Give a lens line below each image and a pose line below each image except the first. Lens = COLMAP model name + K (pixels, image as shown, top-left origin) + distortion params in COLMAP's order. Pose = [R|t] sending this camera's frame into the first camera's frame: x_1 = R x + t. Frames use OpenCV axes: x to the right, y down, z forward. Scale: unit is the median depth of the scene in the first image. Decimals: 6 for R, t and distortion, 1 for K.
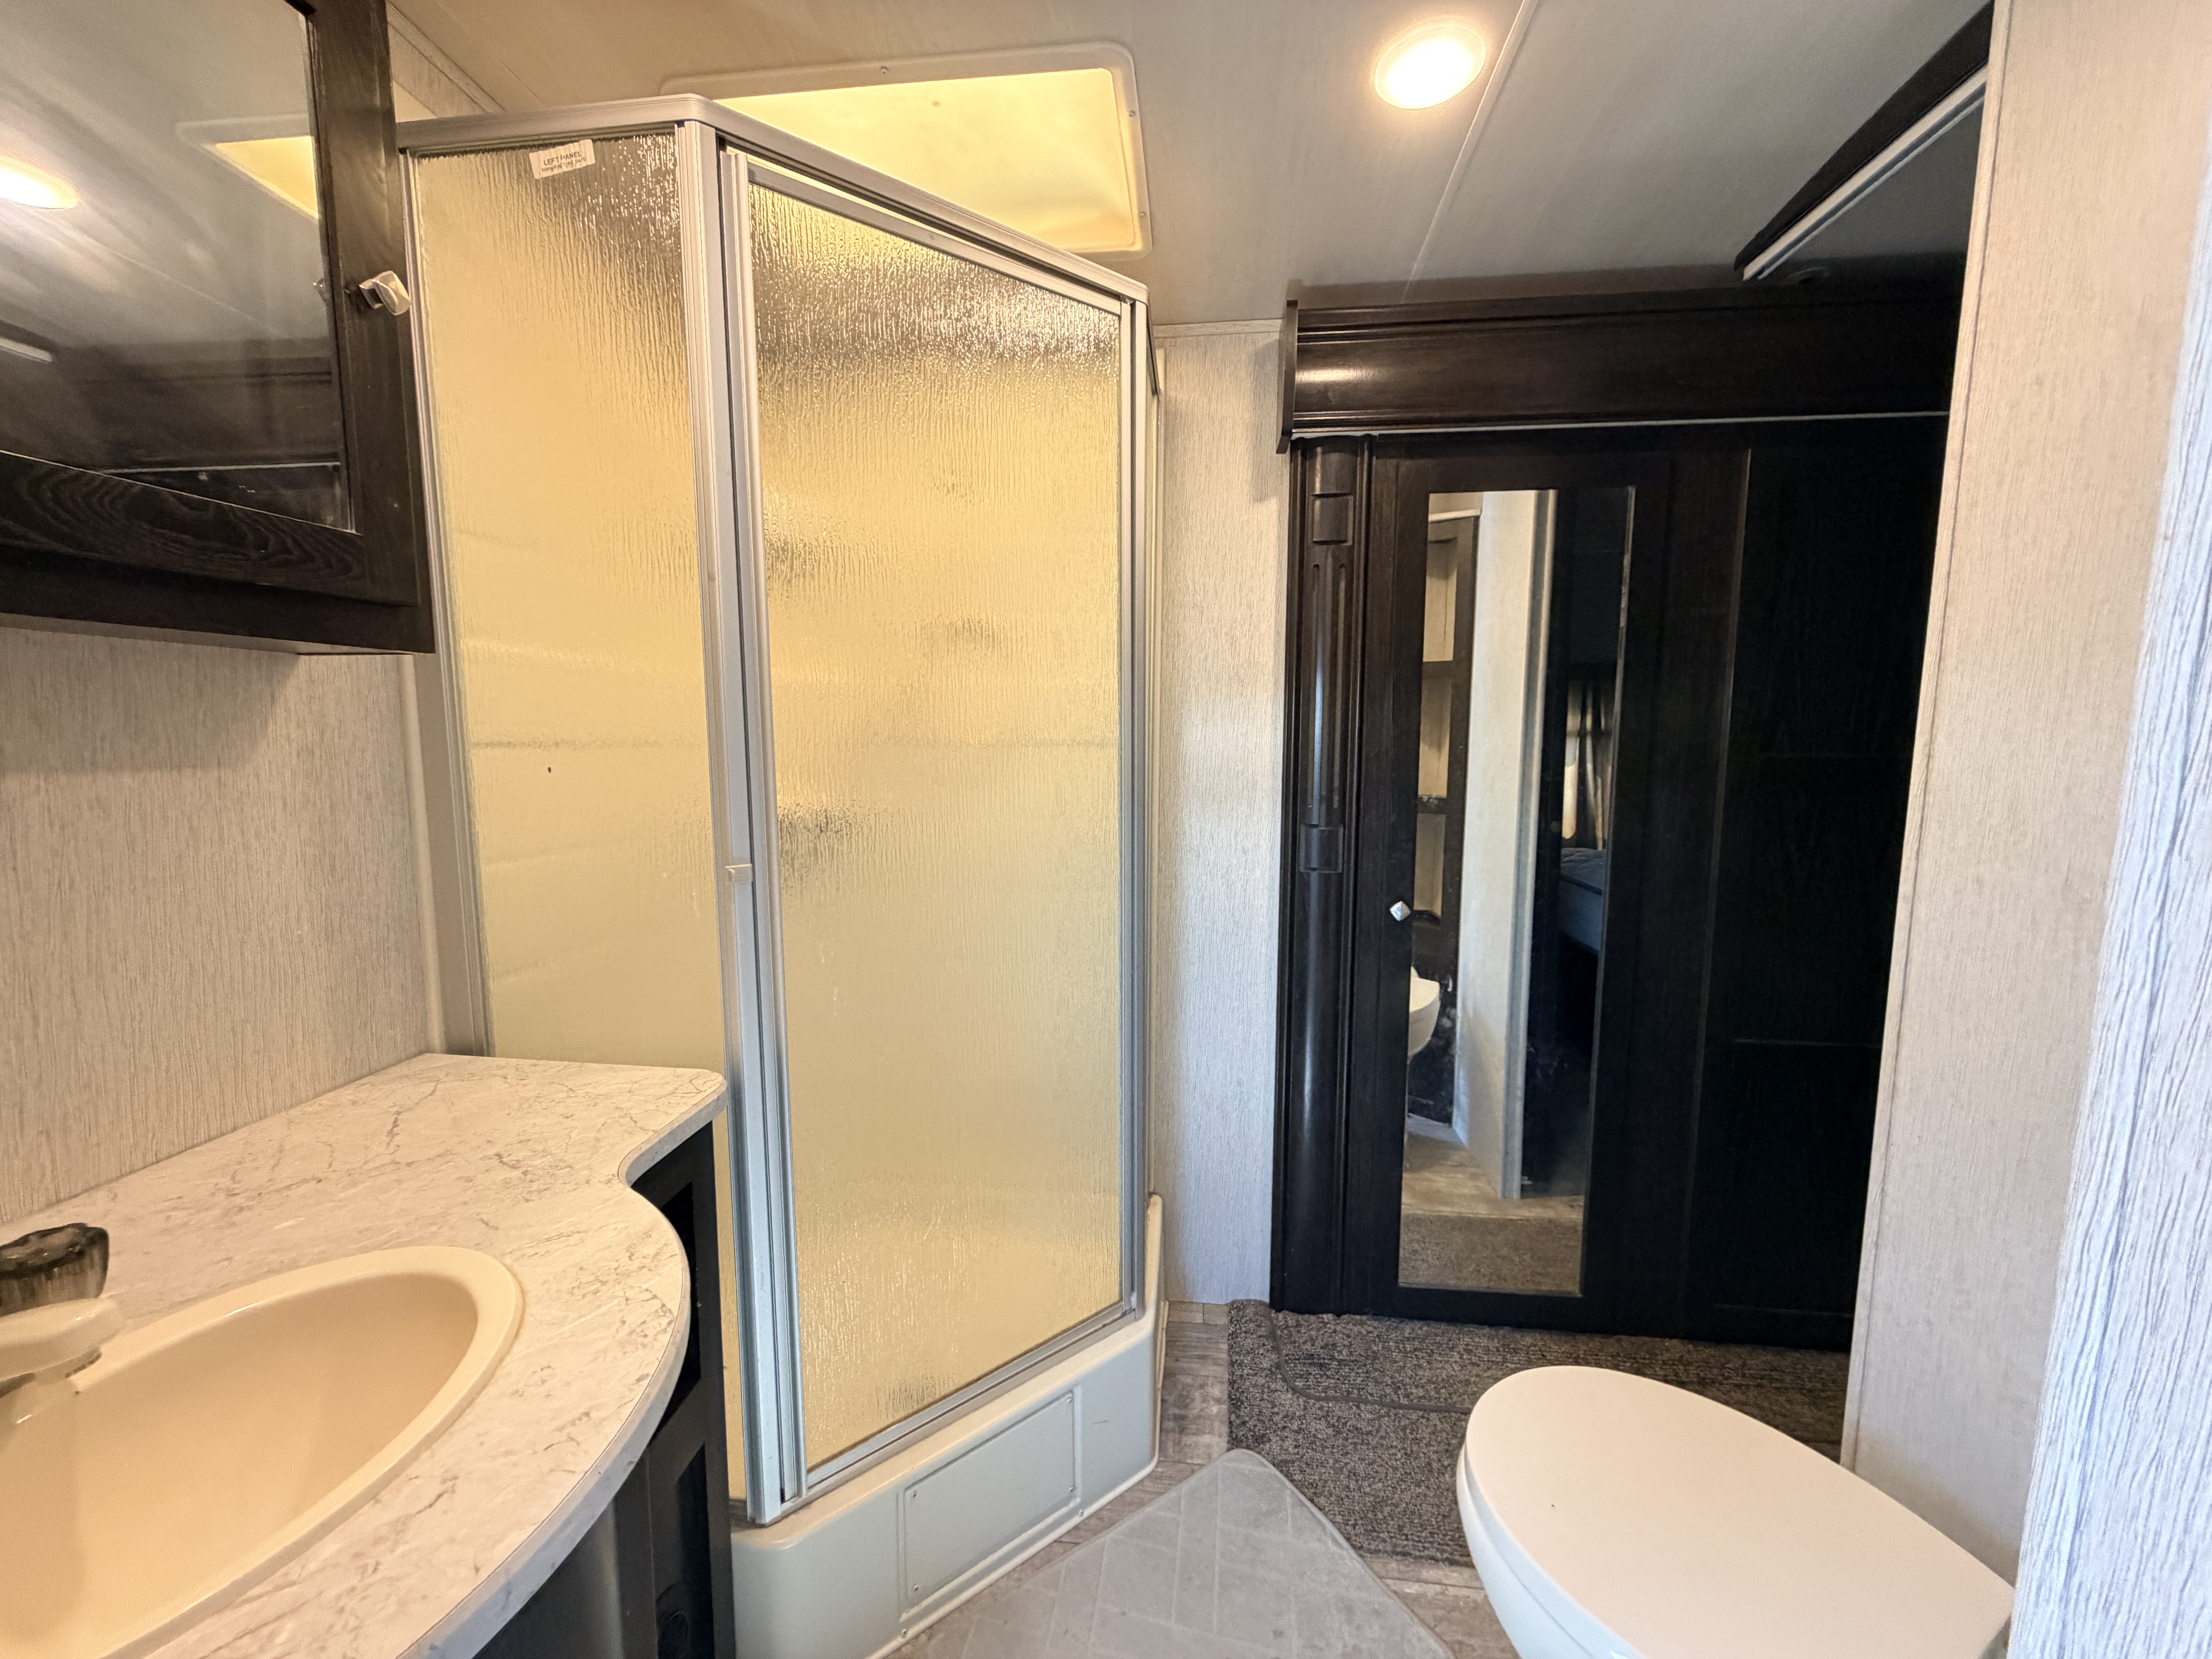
lens RADIAL K [[881.3, 0, 1101.6], [0, 881.3, 828.5], [0, 0, 1]] dist [0.000798, -0.000421]
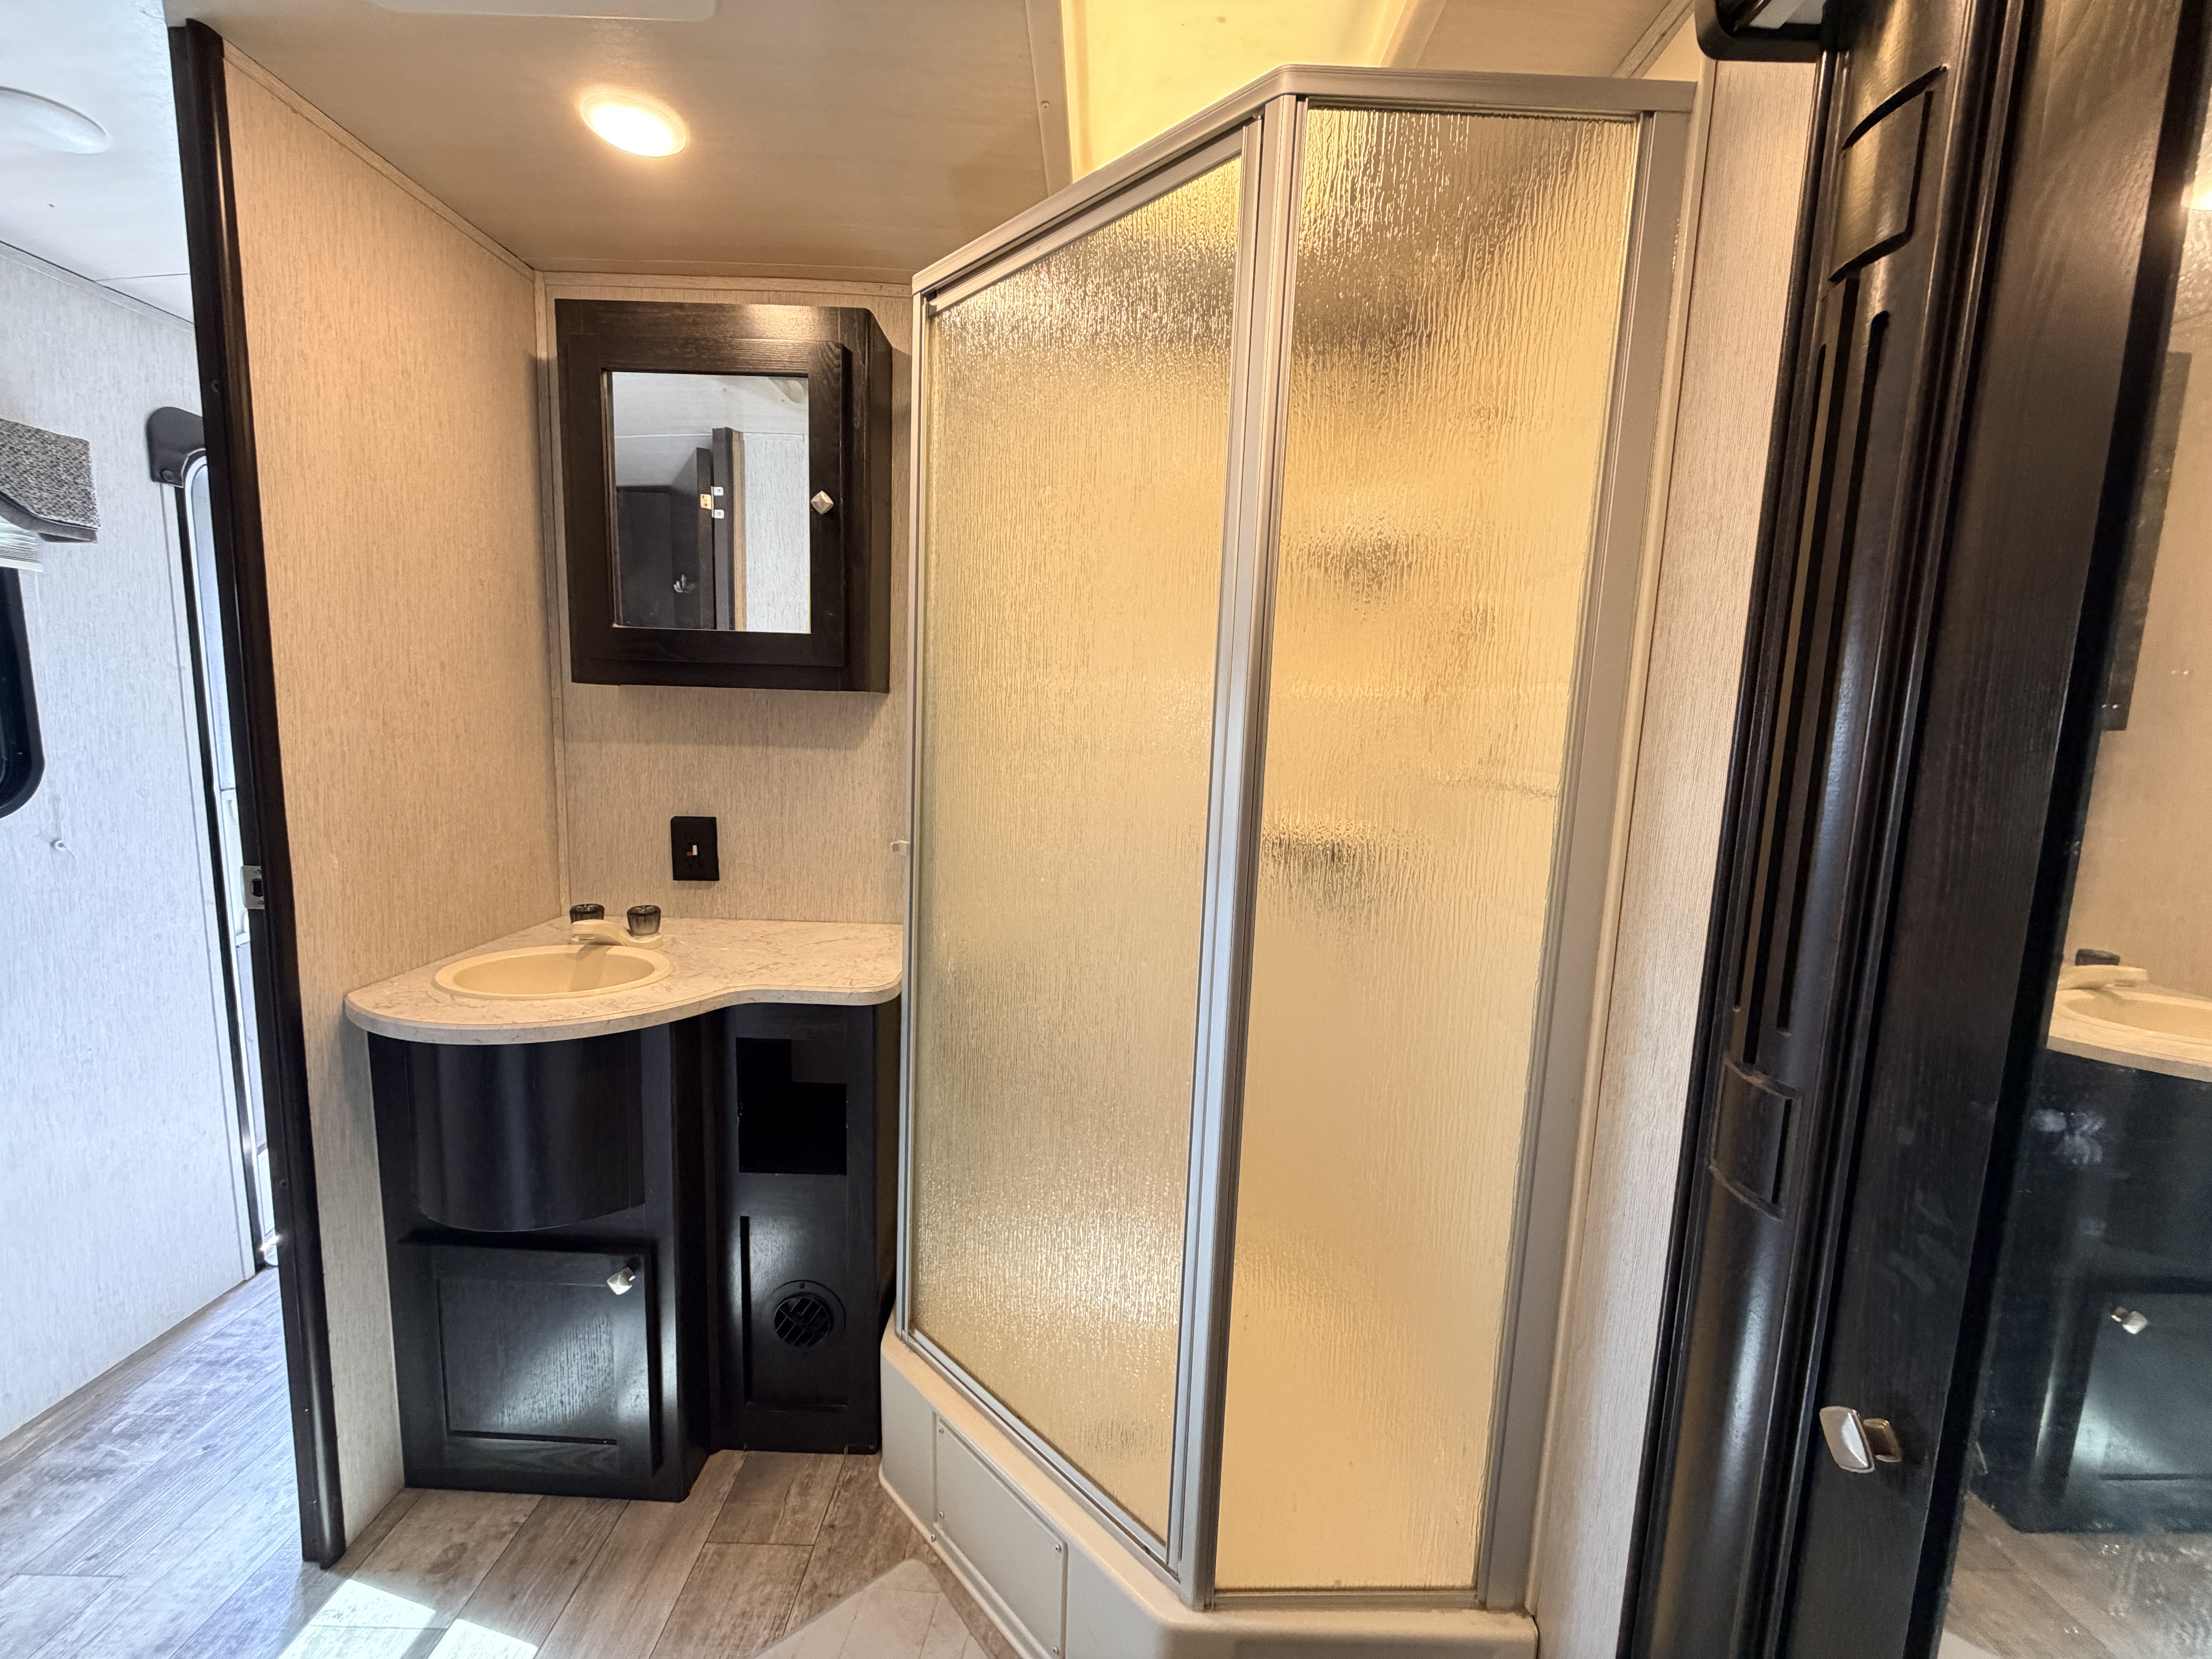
lens RADIAL K [[881.3, 0, 1105.0], [0, 881.3, 826.2], [0, 0, 1]] dist [0.000798, -0.000421]
pose [[0.109798, 0.130139, -0.985398, 0.995737], [-0.143661, 0.983059, 0.113823, -0.188145], [0.983517, 0.129066, 0.126633, 1.187029]]
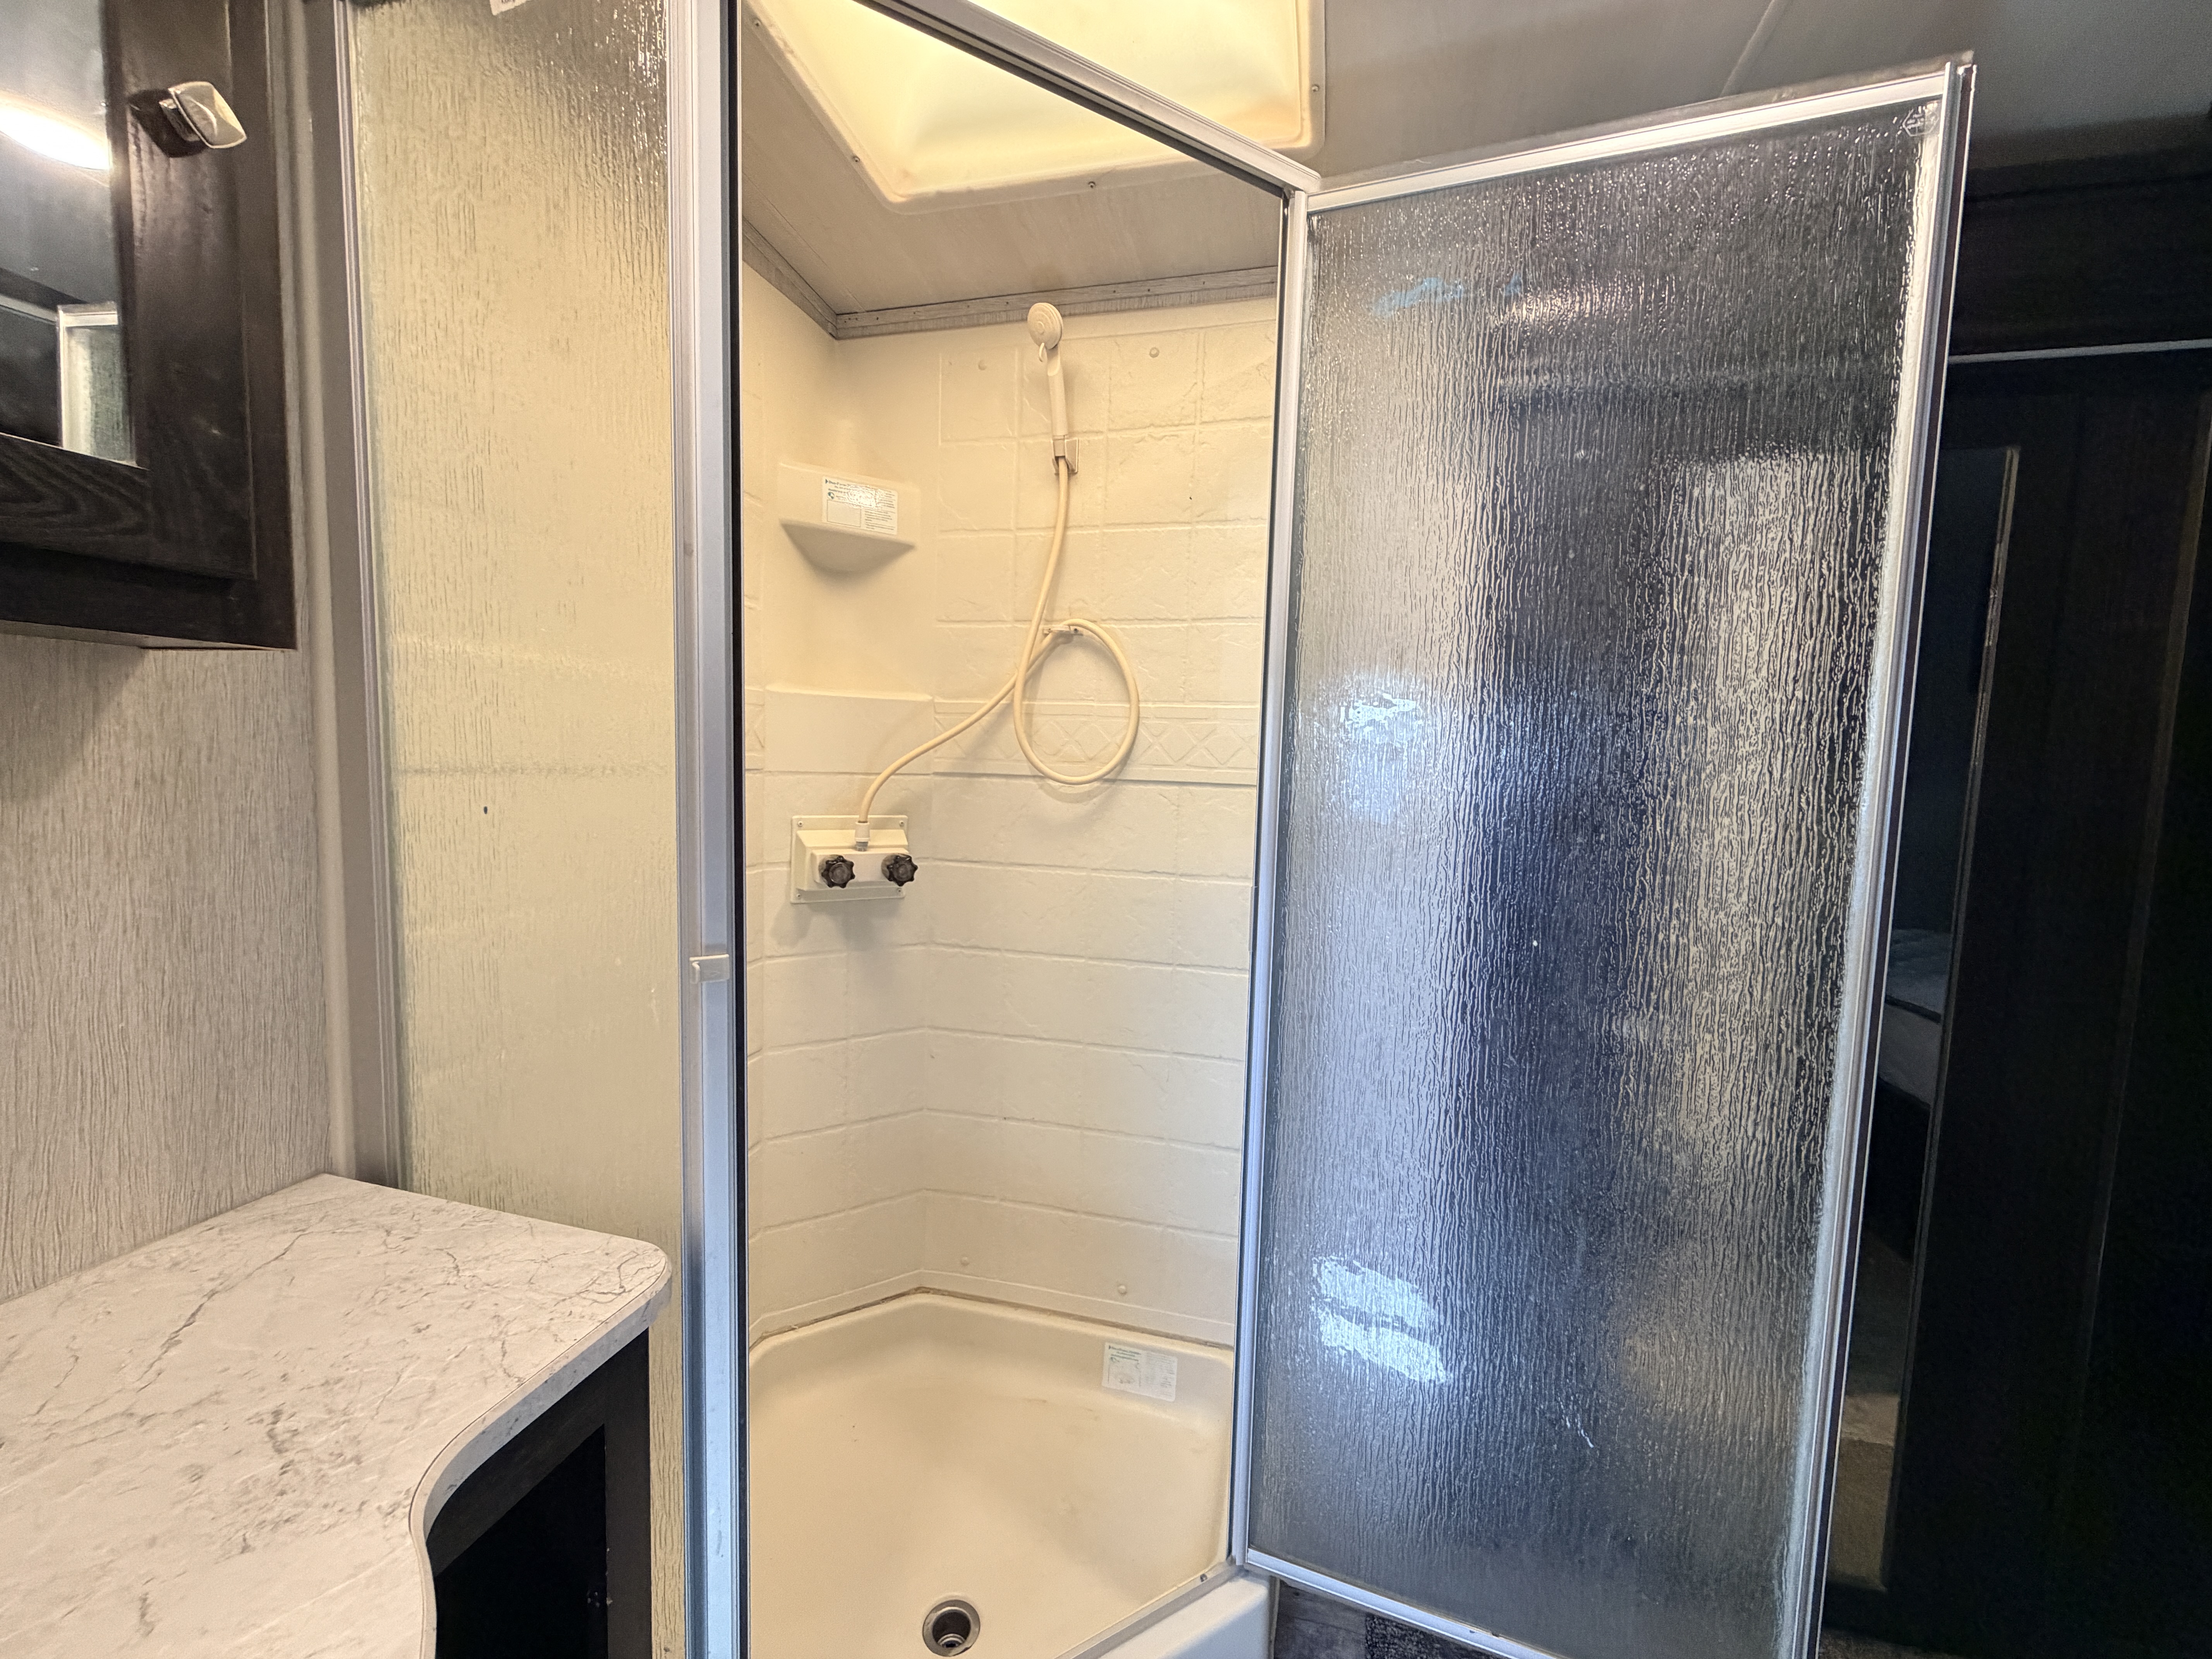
lens RADIAL K [[881.3, 0, 1107.5], [0, 881.3, 826.5], [0, 0, 1]] dist [0.000798, -0.000421]
pose [[0.990633, 0.039437, -0.130730, -0.007852], [-0.043044, 0.998763, -0.024878, -0.060986], [0.129587, 0.030273, 0.991106, 0.356100]]
